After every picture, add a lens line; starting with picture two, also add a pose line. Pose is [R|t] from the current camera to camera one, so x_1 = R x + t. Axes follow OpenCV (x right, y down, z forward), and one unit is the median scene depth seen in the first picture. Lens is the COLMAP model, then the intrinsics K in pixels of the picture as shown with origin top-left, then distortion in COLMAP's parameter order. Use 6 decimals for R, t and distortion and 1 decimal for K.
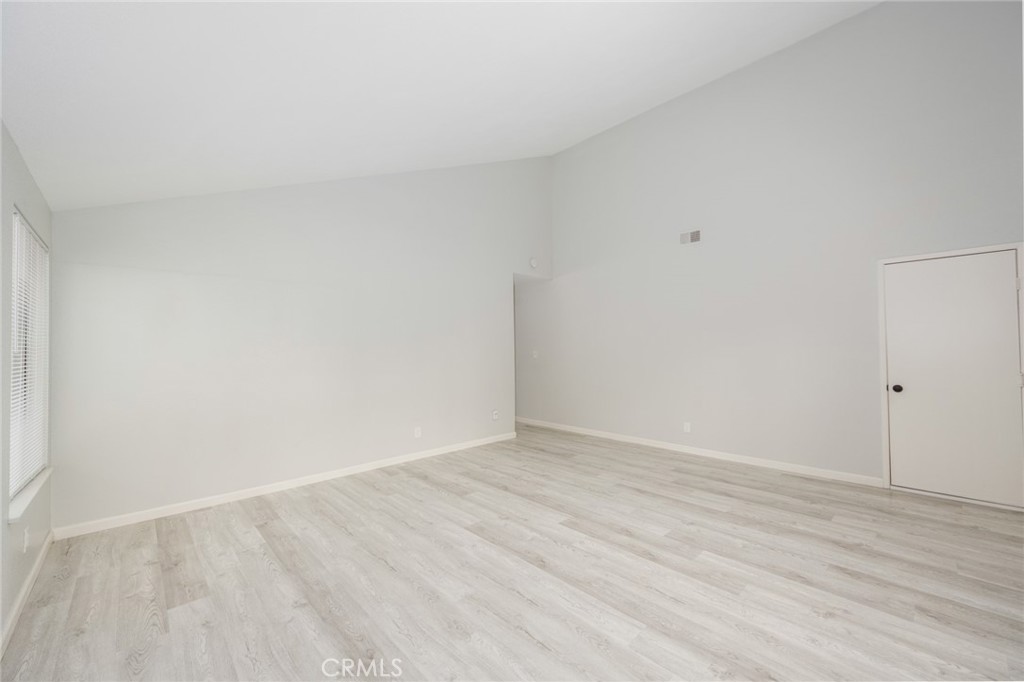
lens RADIAL K [[401.4, 0, 512.4], [0, 401.4, 343.1], [0, 0, 1]] dist [-0.000592, 0.000426]
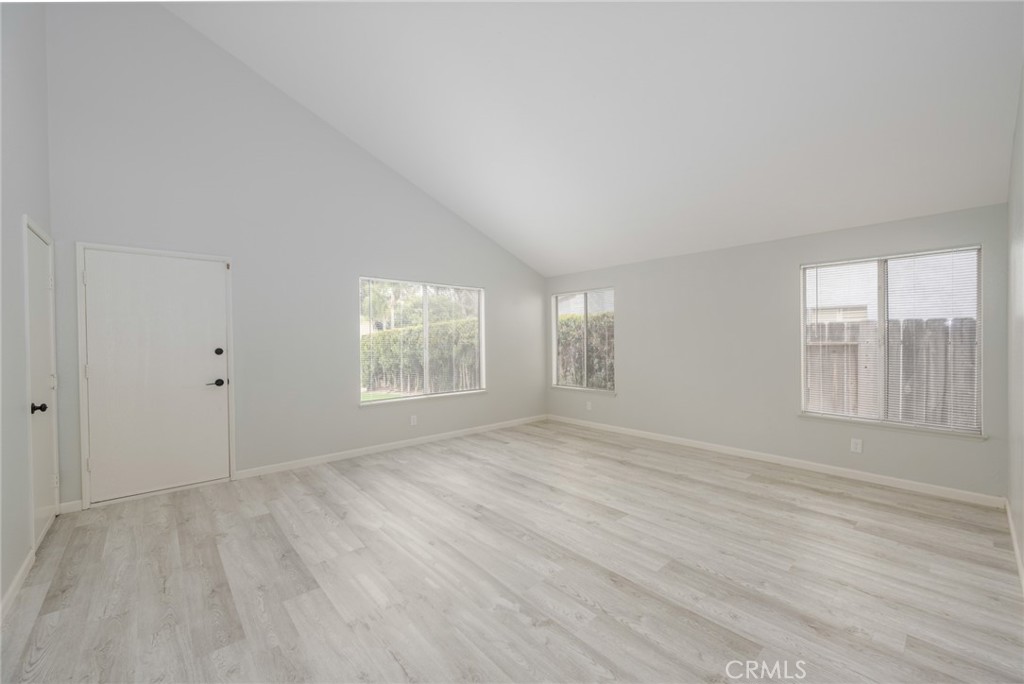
lens RADIAL K [[401.4, 0, 511.3], [0, 401.4, 342.0], [0, 0, 1]] dist [-0.000592, 0.000426]
pose [[-0.999383, 0.019532, 0.029190, 0.136514], [0.019422, 0.999803, -0.004053, 0.021128], [-0.029264, -0.003483, -0.999566, 1.996698]]
